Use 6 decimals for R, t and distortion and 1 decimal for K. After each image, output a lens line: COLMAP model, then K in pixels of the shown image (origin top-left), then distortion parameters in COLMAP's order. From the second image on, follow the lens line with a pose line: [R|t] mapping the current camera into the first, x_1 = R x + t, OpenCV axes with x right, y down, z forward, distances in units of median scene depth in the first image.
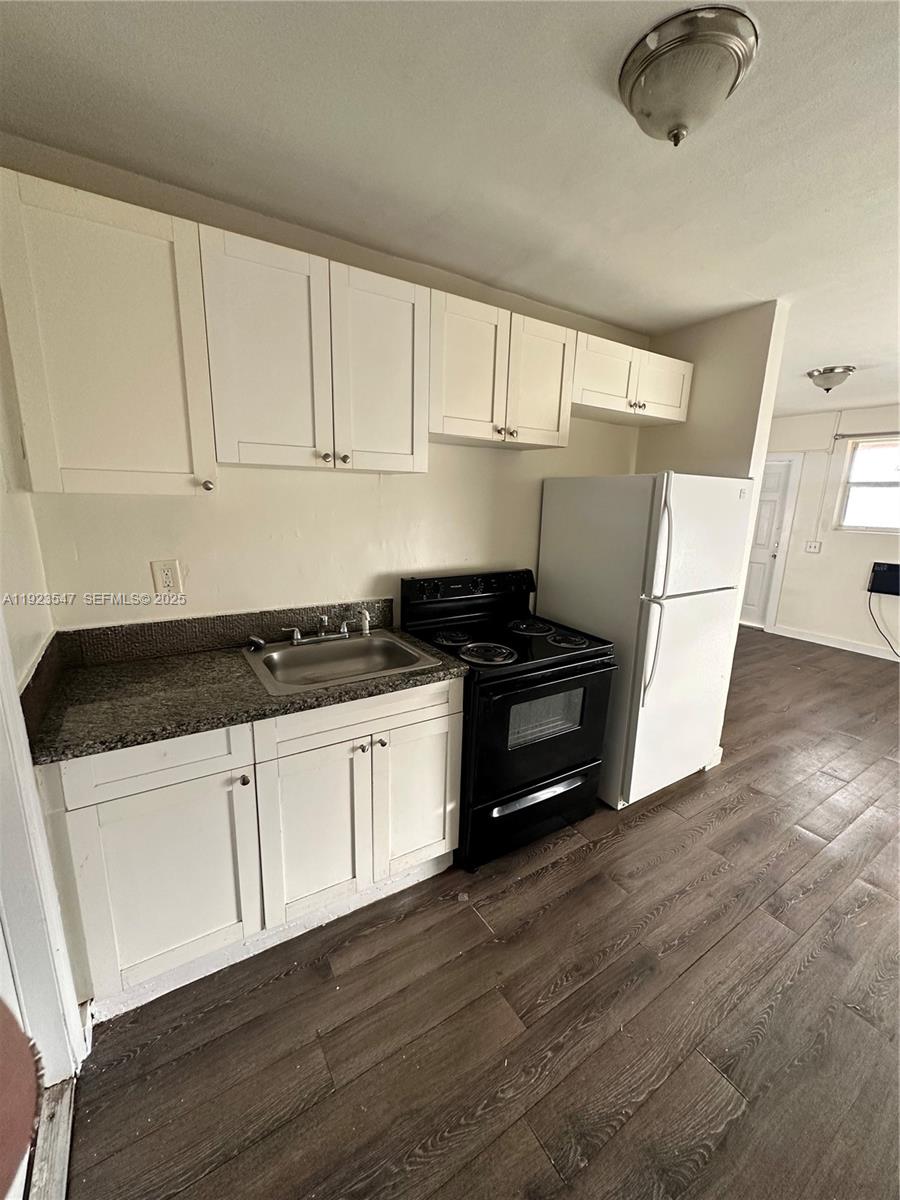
lens RADIAL K [[481.7, 0, 451.6], [0, 481.7, 602.3], [0, 0, 1]] dist [-0.001359, 0.000050]
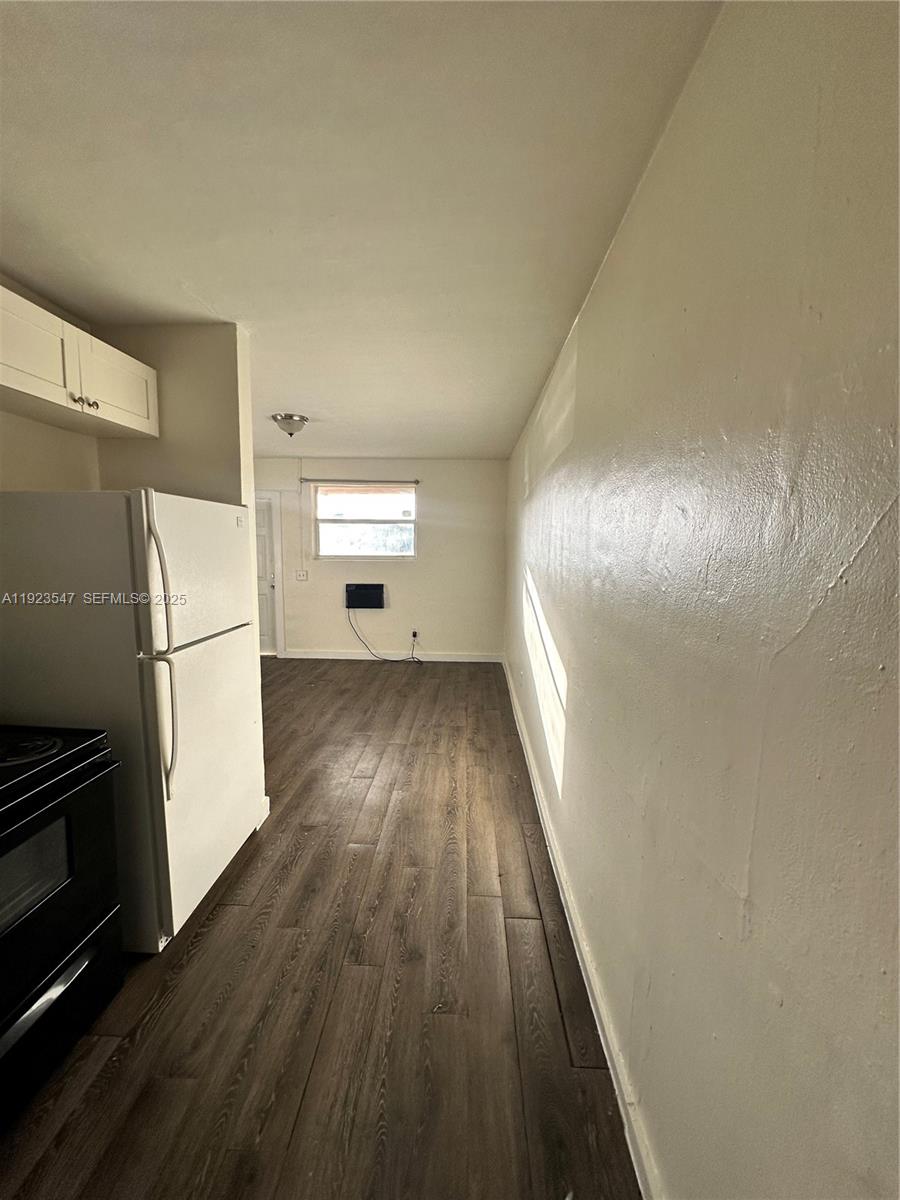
lens RADIAL K [[481.7, 0, 451.6], [0, 481.7, 602.3], [0, 0, 1]] dist [-0.001359, 0.000050]
pose [[0.573895, -0.116194, 0.810644, 0.072870], [0.178972, 0.983750, 0.014303, -0.014965], [-0.799133, 0.136874, 0.585364, 0.157144]]
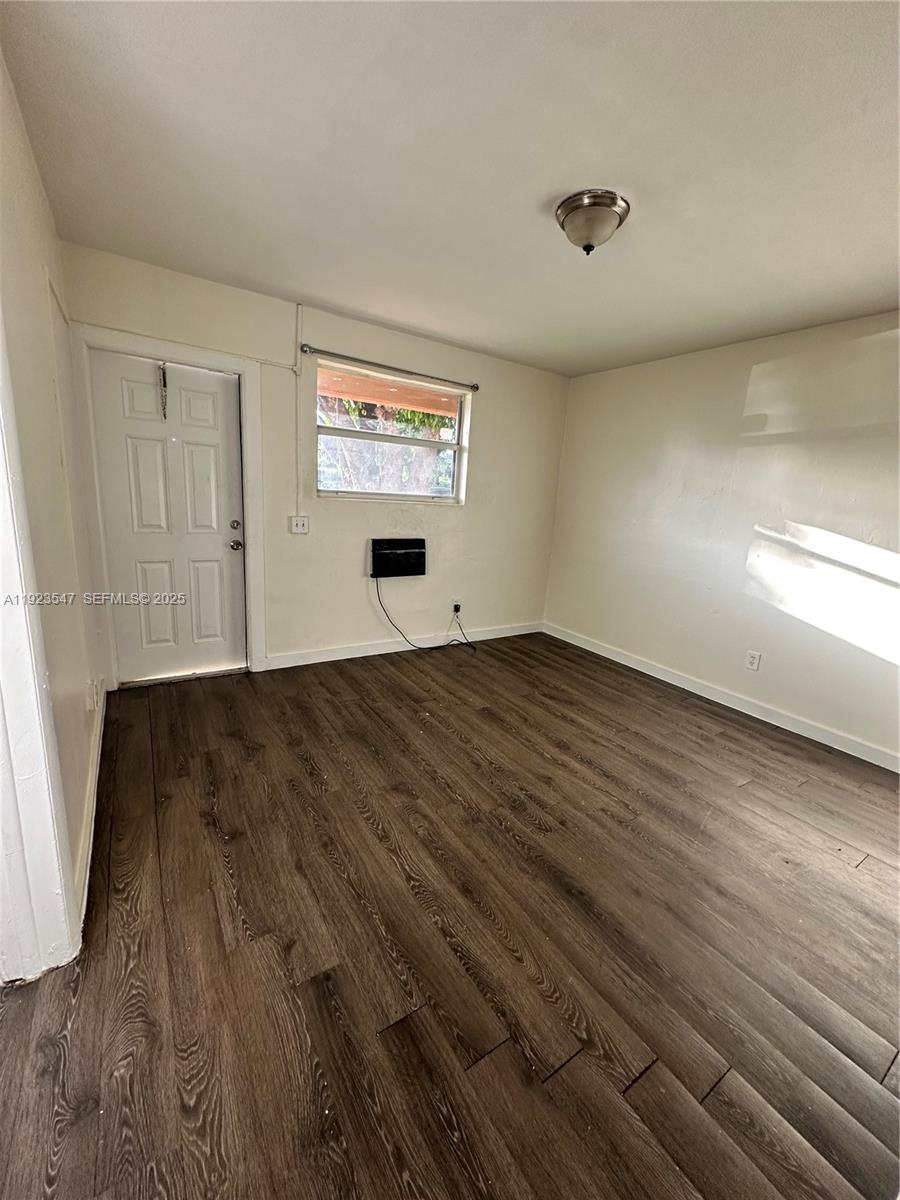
lens RADIAL K [[481.7, 0, 451.6], [0, 481.7, 602.3], [0, 0, 1]] dist [-0.001359, 0.000050]
pose [[-0.005340, -0.245029, 0.969501, 0.230165], [0.153098, 0.957885, 0.242937, -0.313039], [-0.988197, 0.149726, 0.032398, 1.755500]]
